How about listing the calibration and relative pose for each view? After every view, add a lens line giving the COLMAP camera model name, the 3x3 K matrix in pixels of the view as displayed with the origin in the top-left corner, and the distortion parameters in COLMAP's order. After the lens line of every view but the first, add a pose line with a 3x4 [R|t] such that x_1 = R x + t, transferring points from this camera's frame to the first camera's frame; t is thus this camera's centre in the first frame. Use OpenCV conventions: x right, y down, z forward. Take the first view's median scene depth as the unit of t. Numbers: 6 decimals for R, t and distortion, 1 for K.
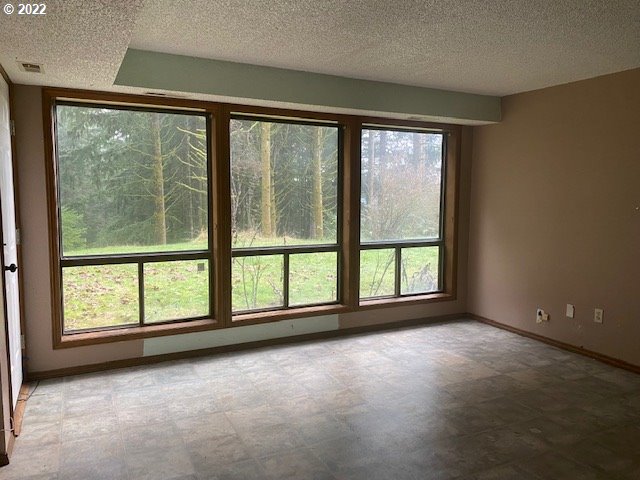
lens RADIAL K [[483.9, 0, 317.8], [0, 483.9, 240.8], [0, 0, 1]] dist [0.059402, -0.075720]
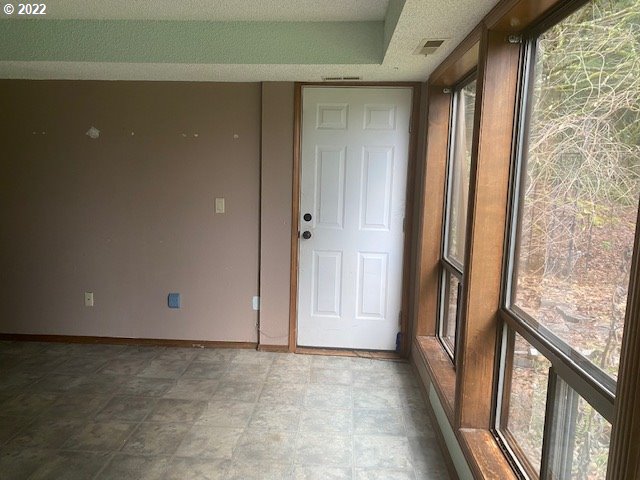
lens RADIAL K [[483.9, 0, 317.8], [0, 483.9, 240.8], [0, 0, 1]] dist [0.059402, -0.075720]
pose [[-0.493401, 0.100792, -0.863943, 0.454067], [-0.117342, 0.976470, 0.180934, -0.156183], [0.861851, 0.190650, -0.469964, 1.381332]]
